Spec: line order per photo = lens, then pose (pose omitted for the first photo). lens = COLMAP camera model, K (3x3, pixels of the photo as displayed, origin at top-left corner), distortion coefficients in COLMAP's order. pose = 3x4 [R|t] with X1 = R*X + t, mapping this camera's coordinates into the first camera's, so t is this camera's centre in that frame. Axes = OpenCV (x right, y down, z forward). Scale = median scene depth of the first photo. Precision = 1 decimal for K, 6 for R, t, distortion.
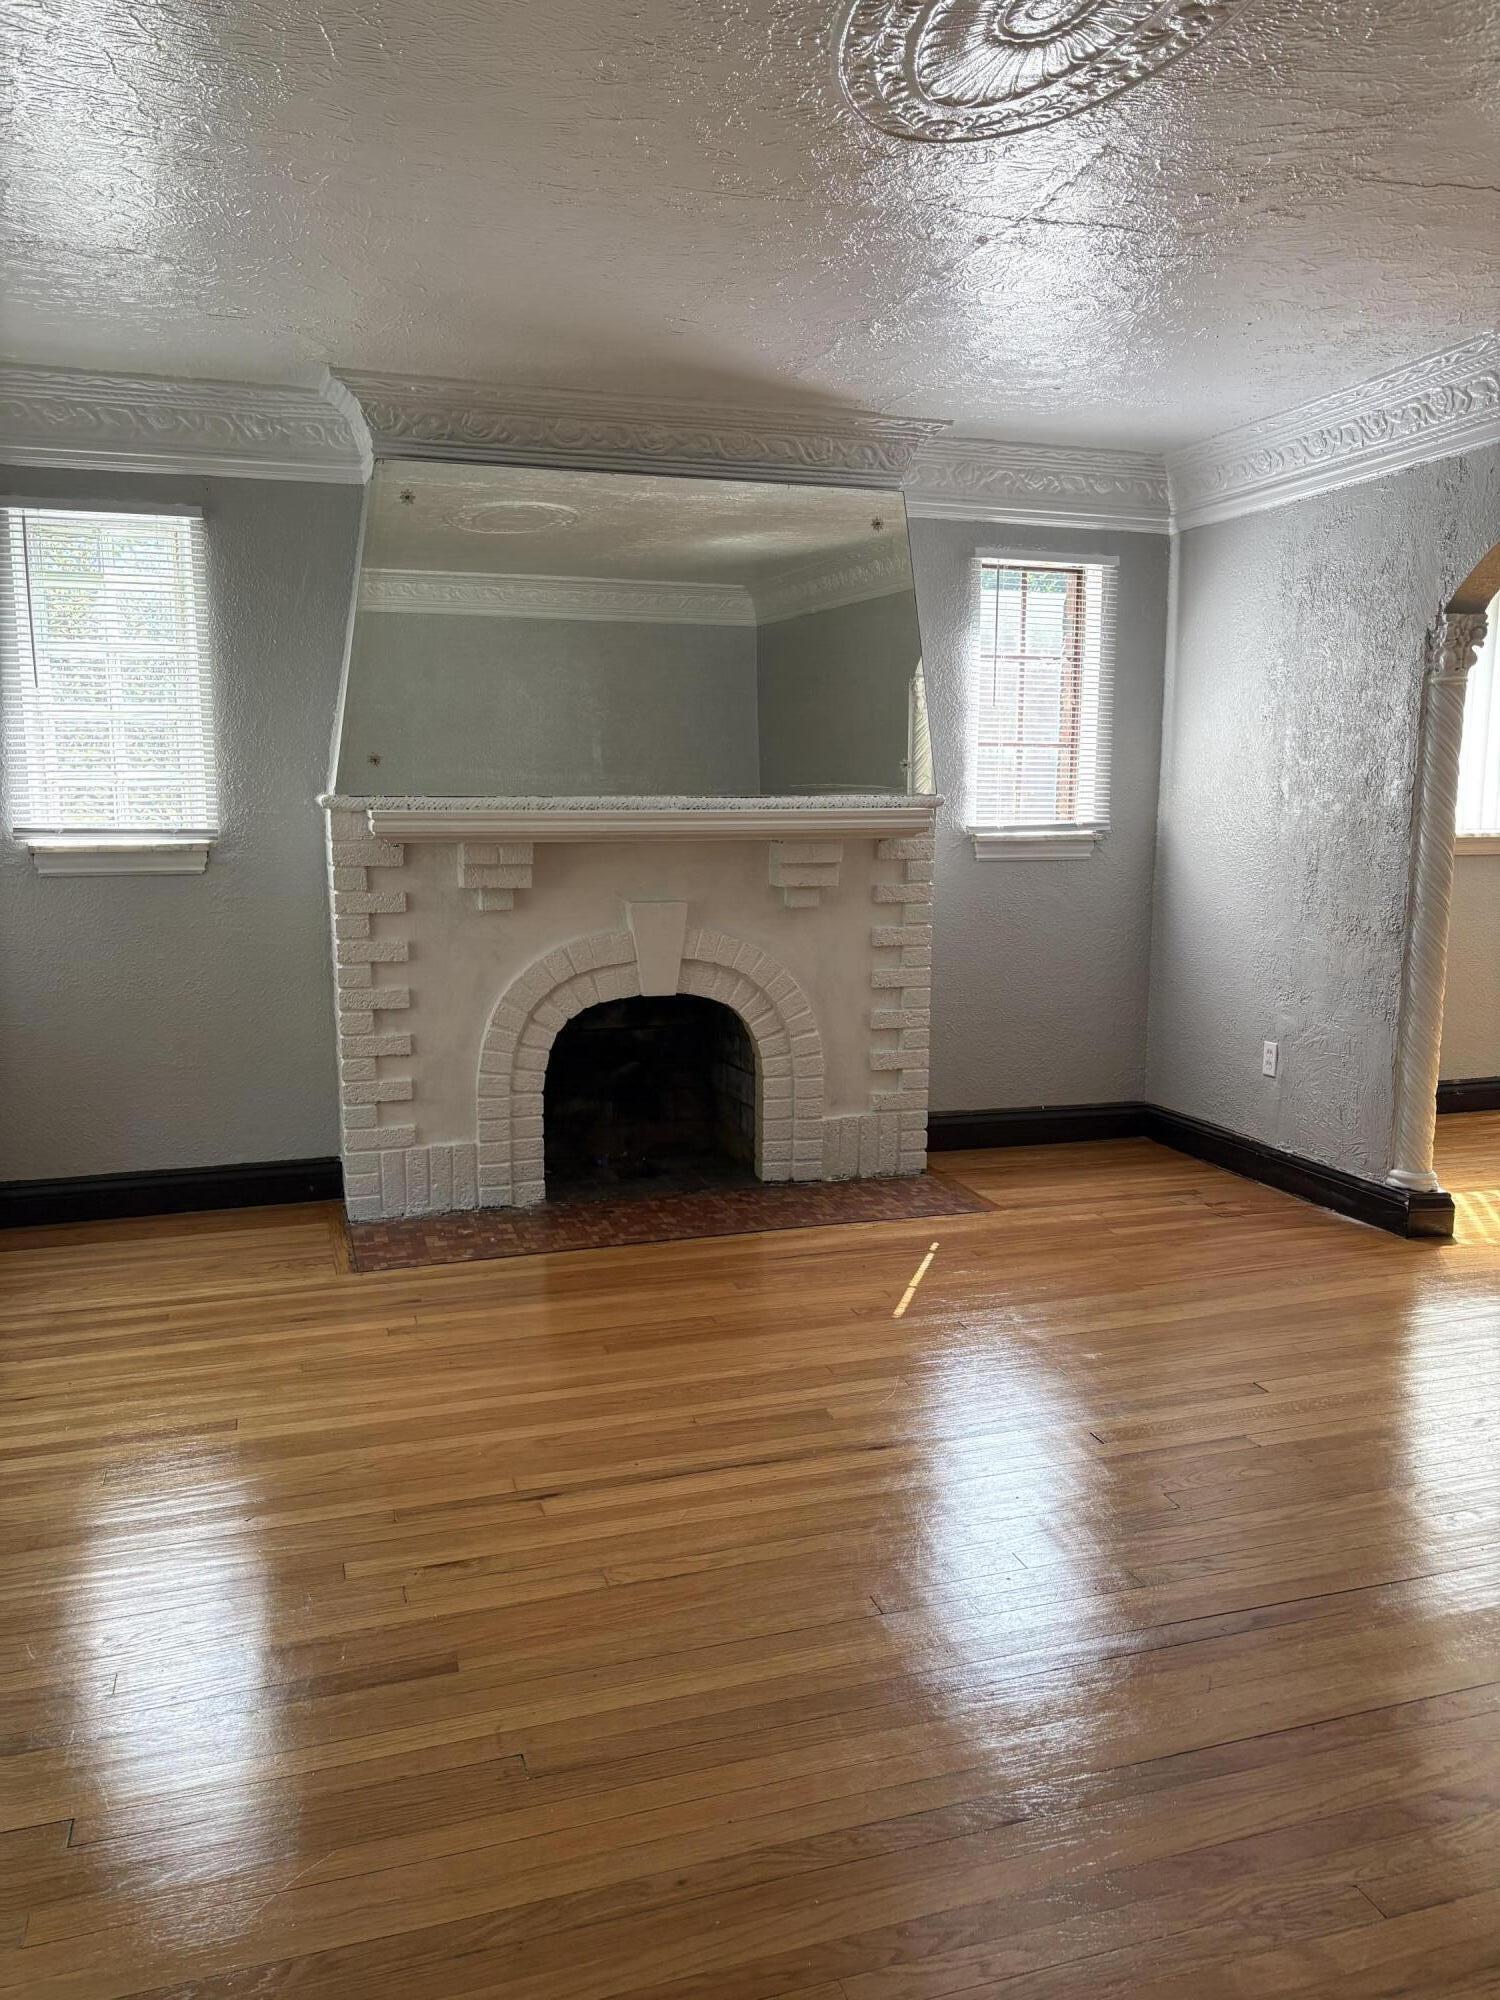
lens RADIAL K [[1494.4, 0, 748.9], [0, 1494.4, 994.9], [0, 0, 1]] dist [0.007176, -0.000205]
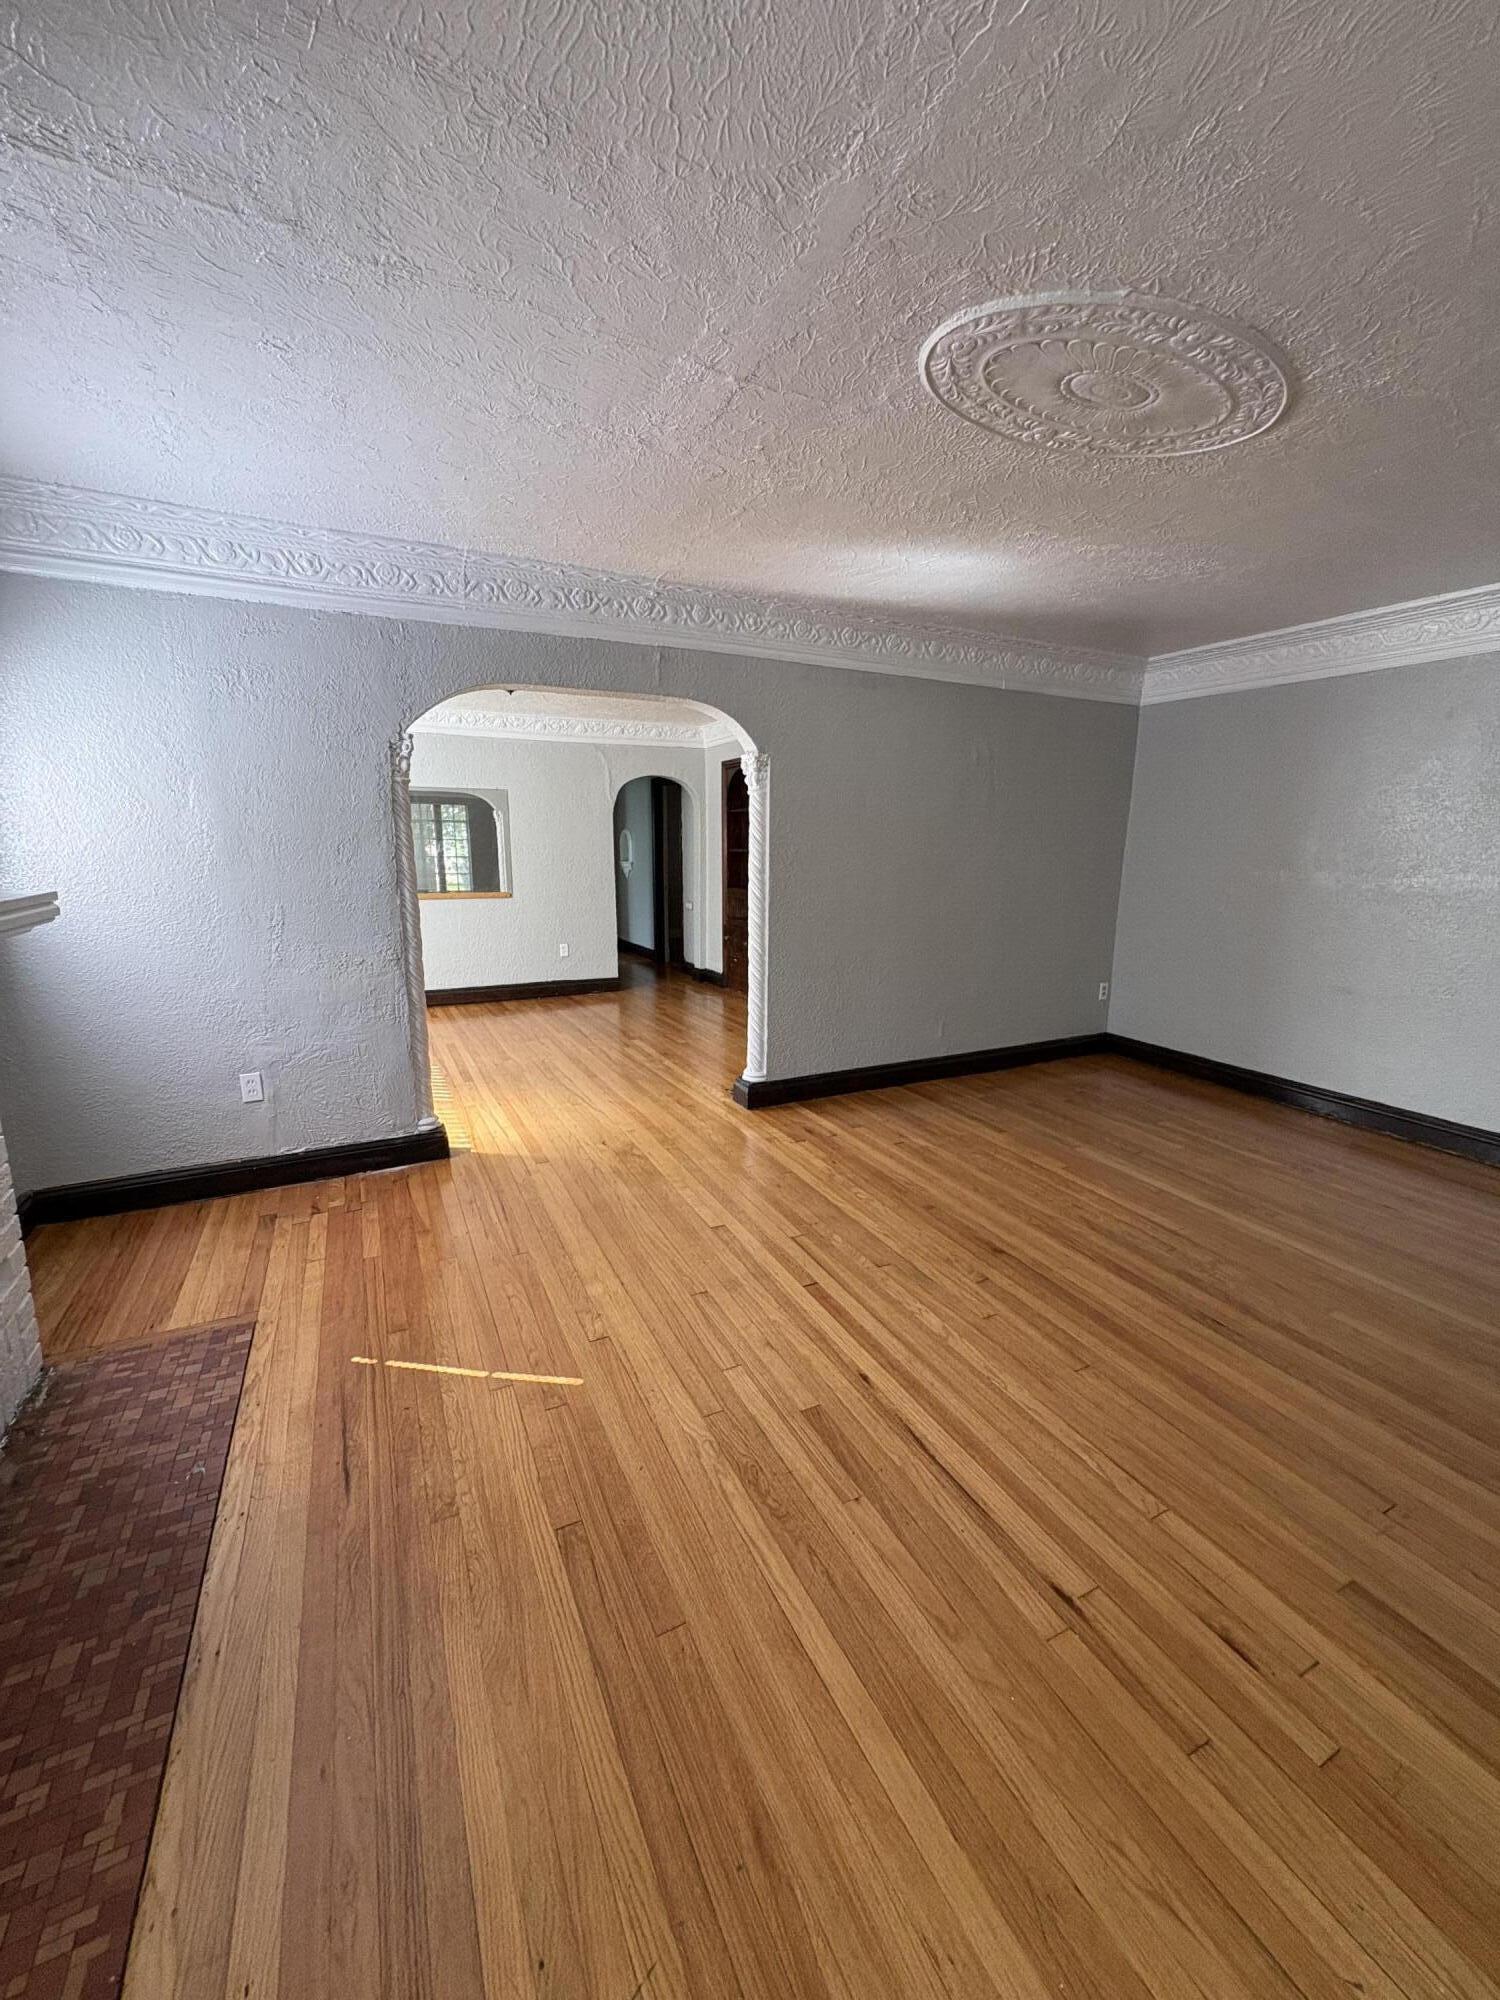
lens RADIAL K [[784.9, 0, 749.3], [0, 784.9, 999.6], [0, 0, 1]] dist [-0.004123, -0.000169]
pose [[-0.157662, -0.192290, 0.968590, -0.334754], [0.131924, 0.967964, 0.213640, -0.117261], [-0.978641, 0.161463, -0.127243, 0.763822]]
